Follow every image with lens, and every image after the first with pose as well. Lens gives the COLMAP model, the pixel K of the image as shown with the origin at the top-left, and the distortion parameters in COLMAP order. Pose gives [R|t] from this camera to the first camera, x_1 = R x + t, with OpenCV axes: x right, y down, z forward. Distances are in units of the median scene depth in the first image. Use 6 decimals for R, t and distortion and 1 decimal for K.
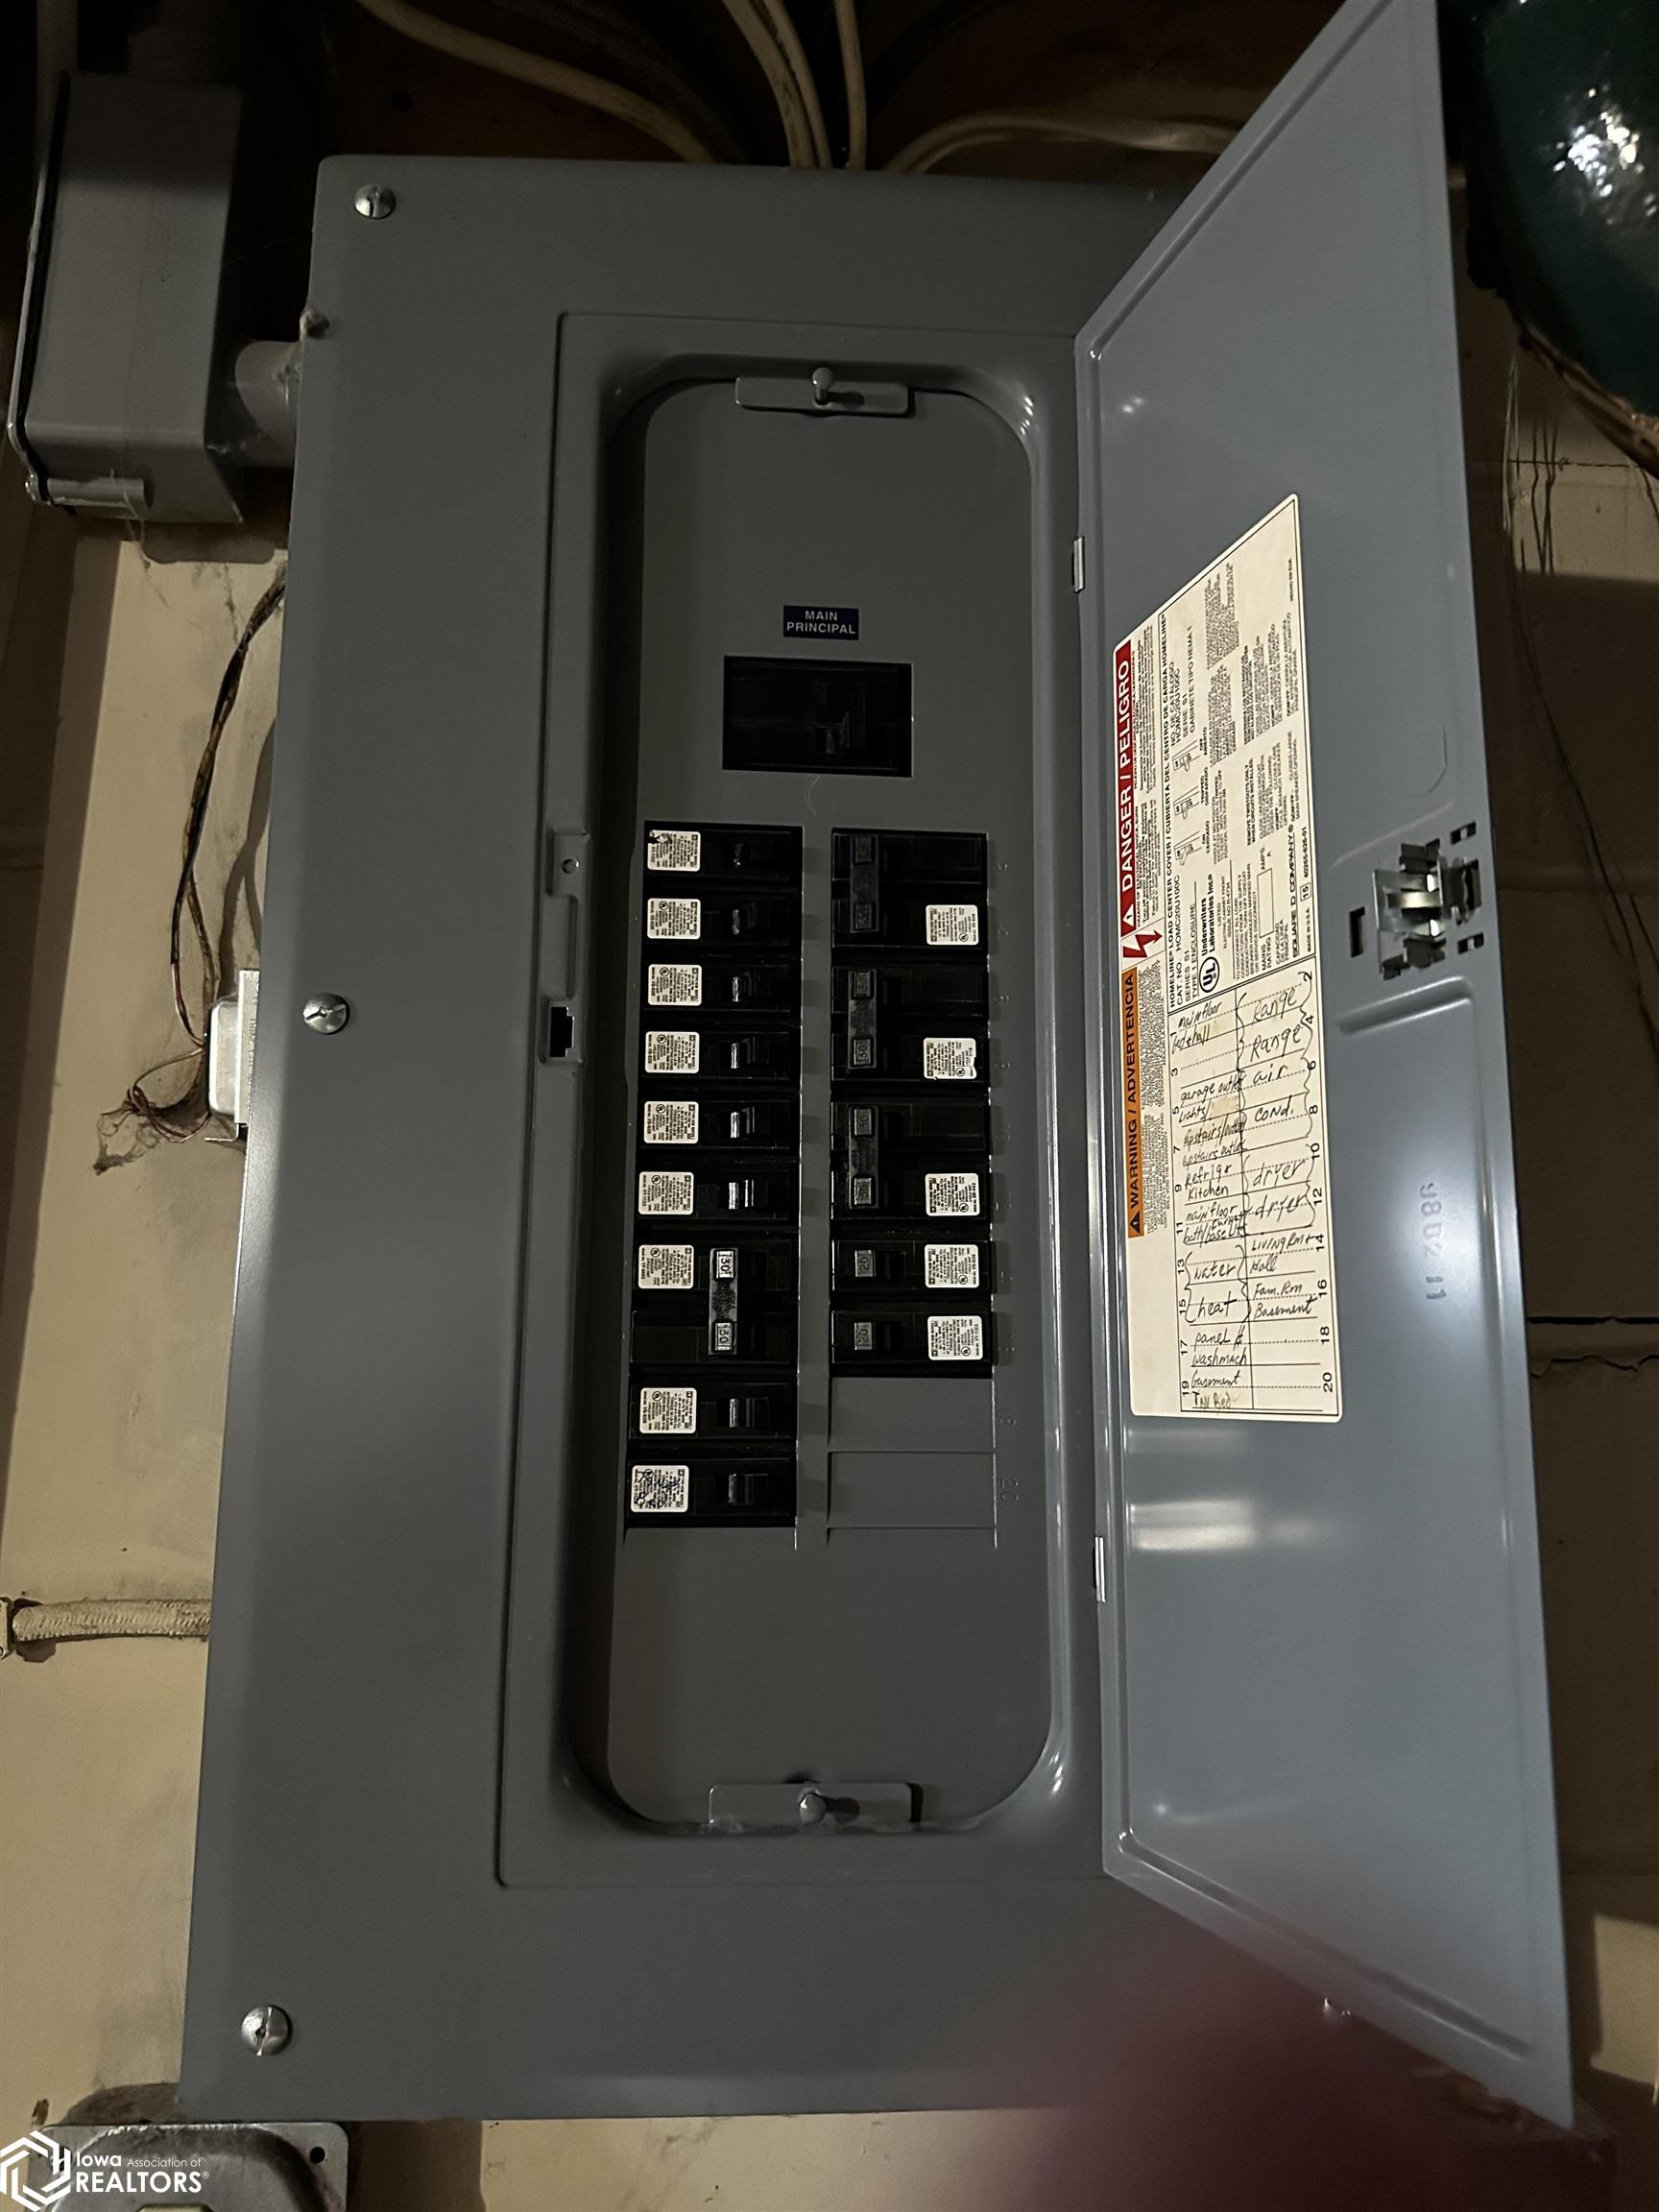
lens RADIAL K [[1549.6, 0, 829.5], [0, 1549.6, 1106.0], [0, 0, 1]] dist [0.095684, -0.087792]
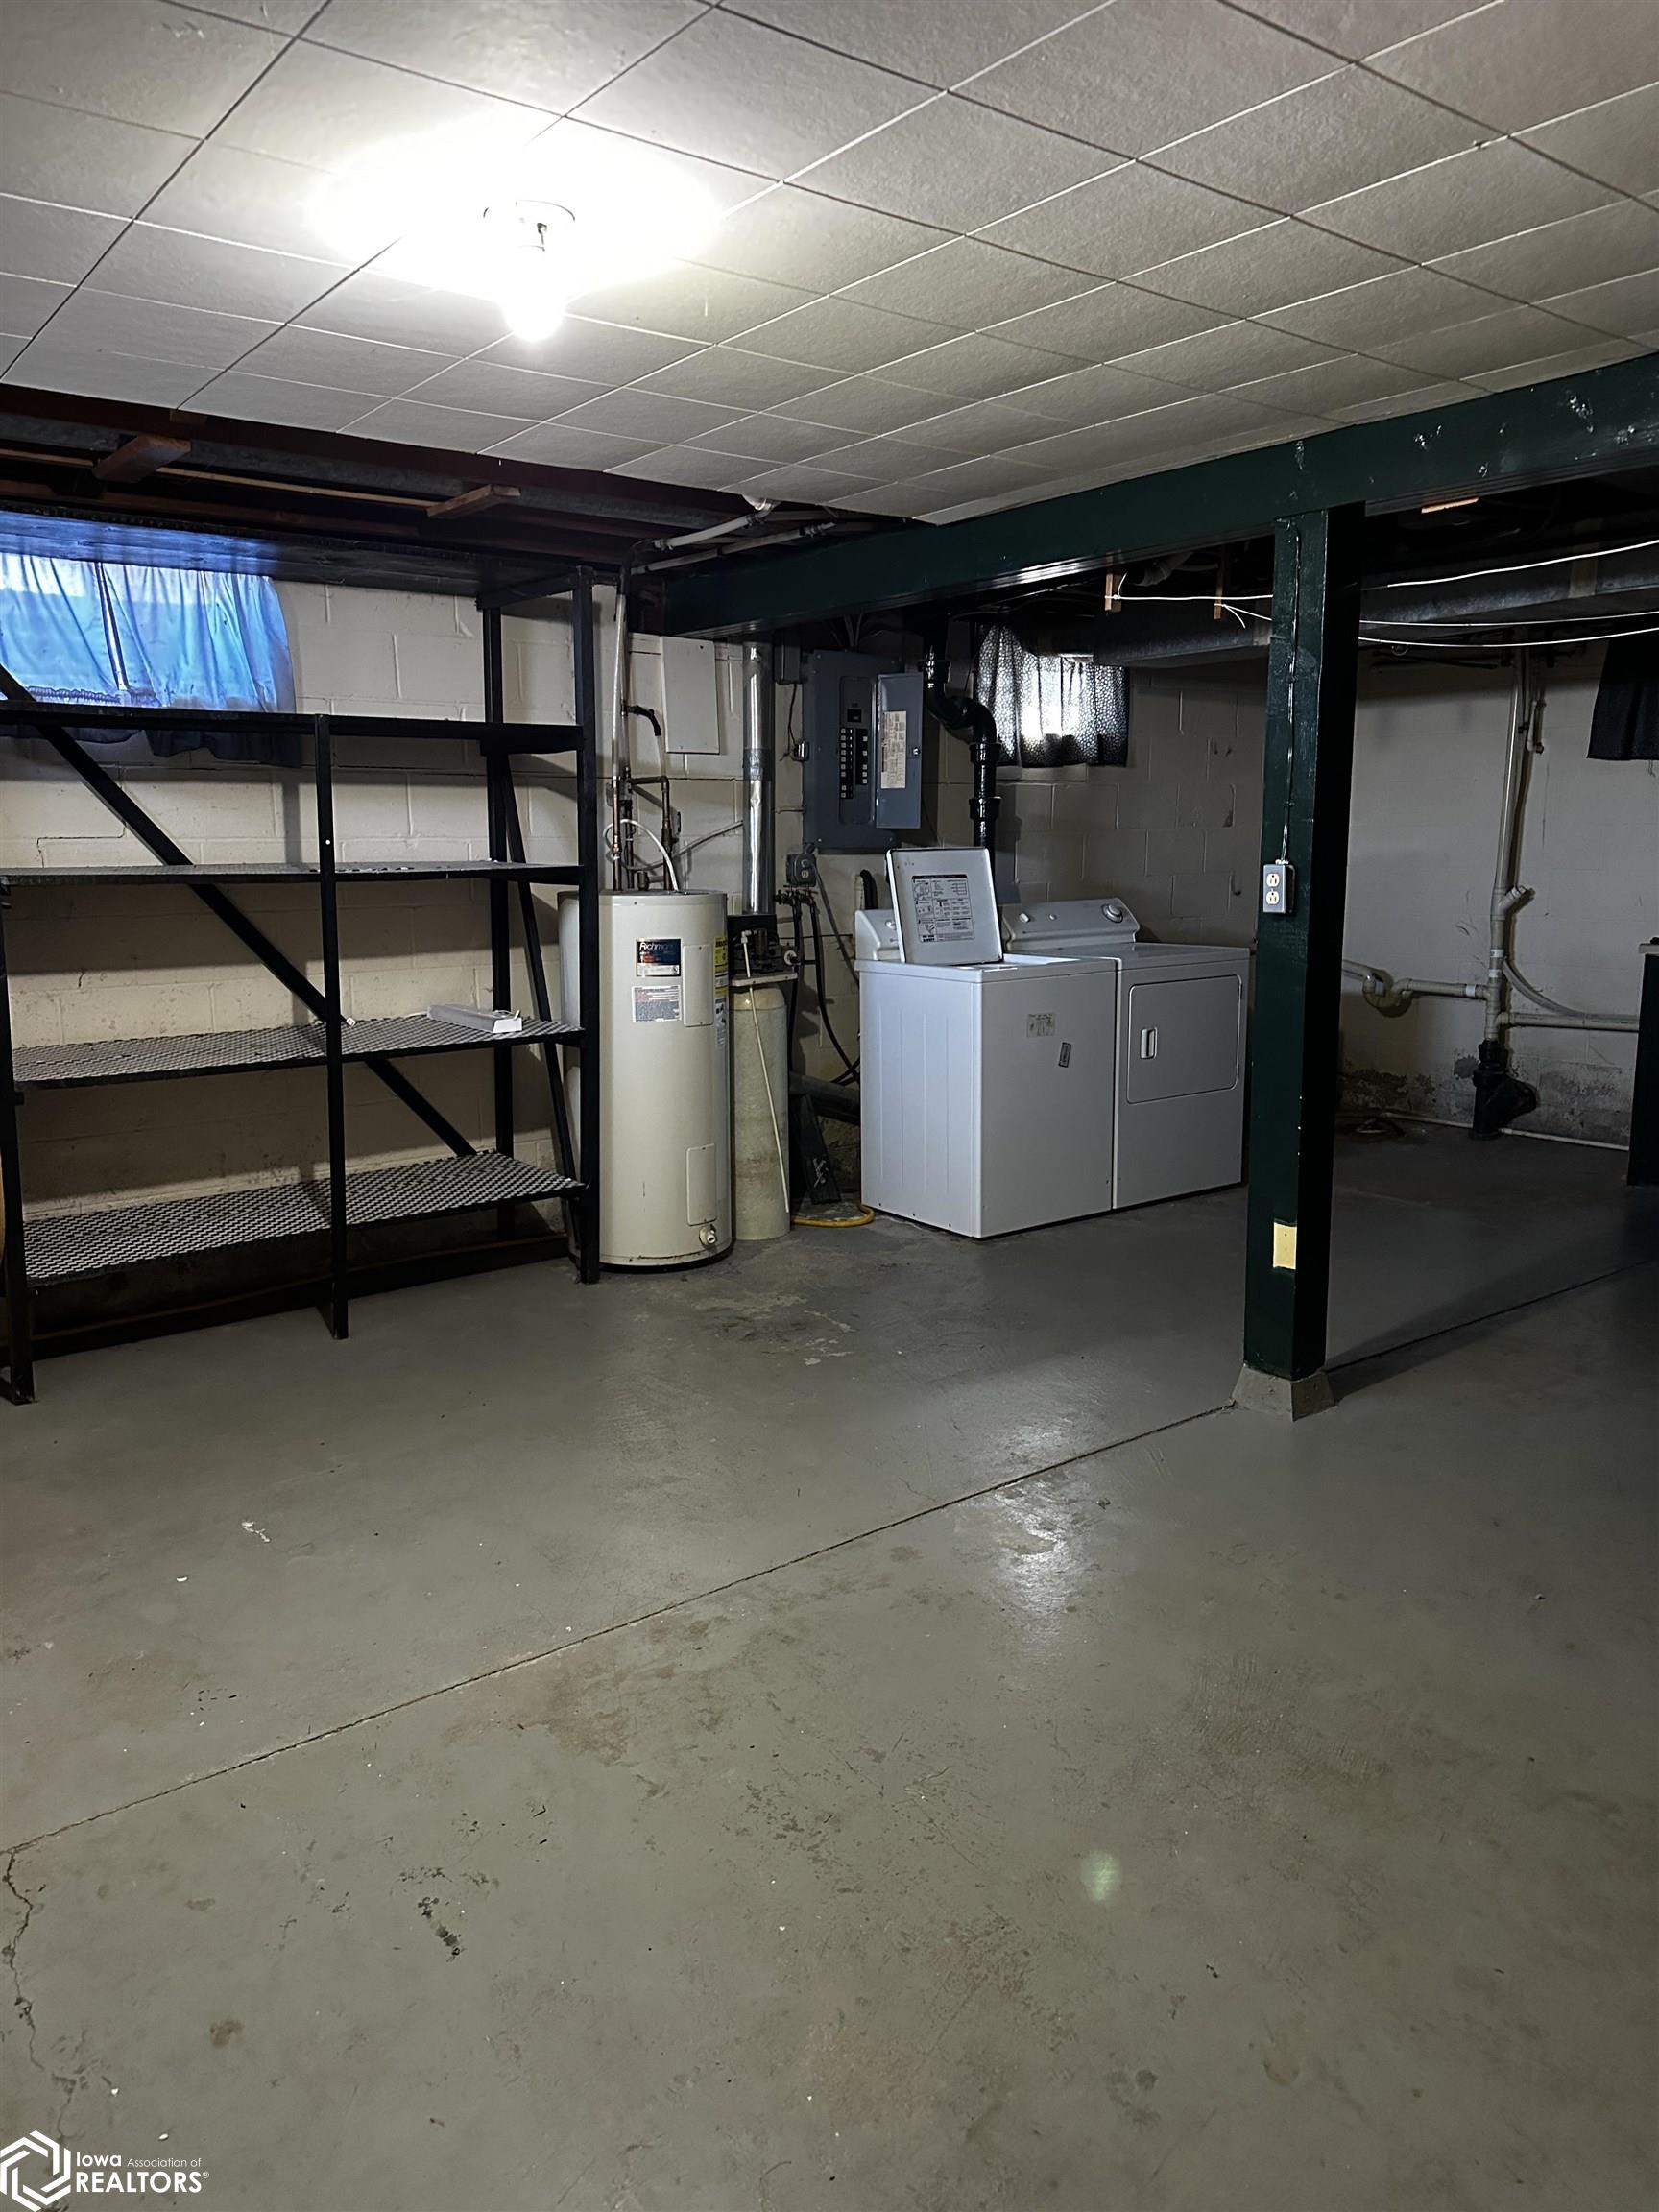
lens RADIAL K [[1549.6, 0, 829.5], [0, 1549.6, 1106.0], [0, 0, 1]] dist [0.095684, -0.087792]
pose [[0.833769, -0.110286, 0.540986, -6.118614], [-0.090472, 0.939310, 0.330926, -1.261258], [-0.544650, -0.324860, 0.773190, -7.805482]]
